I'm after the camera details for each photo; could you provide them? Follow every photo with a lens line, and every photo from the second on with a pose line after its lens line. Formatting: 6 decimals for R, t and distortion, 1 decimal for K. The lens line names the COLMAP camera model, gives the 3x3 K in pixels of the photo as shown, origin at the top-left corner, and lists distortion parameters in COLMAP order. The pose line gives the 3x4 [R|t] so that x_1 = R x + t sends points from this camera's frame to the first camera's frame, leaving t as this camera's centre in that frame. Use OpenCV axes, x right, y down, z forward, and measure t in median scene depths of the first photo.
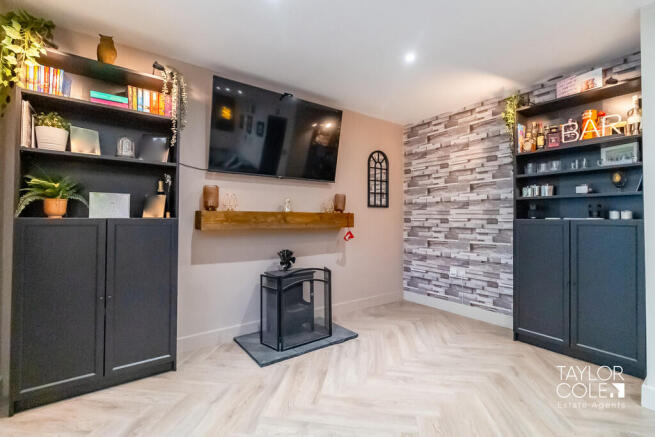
lens RADIAL K [[285.3, 0, 327.4], [0, 285.3, 213.3], [0, 0, 1]] dist [0.000486, -0.000362]
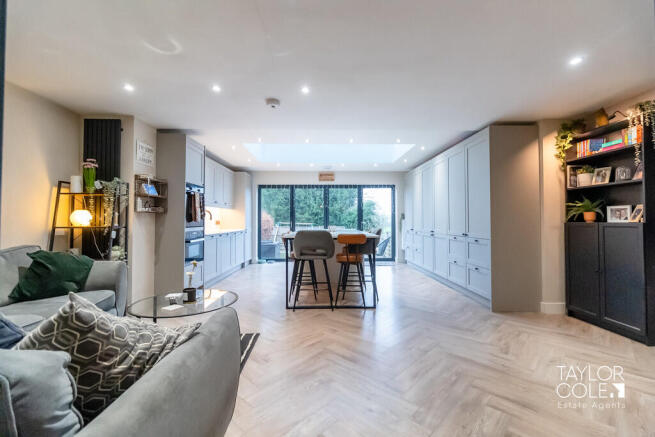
lens RADIAL K [[285.3, 0, 327.4], [0, 285.3, 213.3], [0, 0, 1]] dist [0.000486, -0.000362]
pose [[-0.580971, -0.028698, -0.813419, 1.480555], [0.007296, 0.999154, -0.040462, 0.018407], [0.813892, -0.029442, -0.580270, 0.696300]]
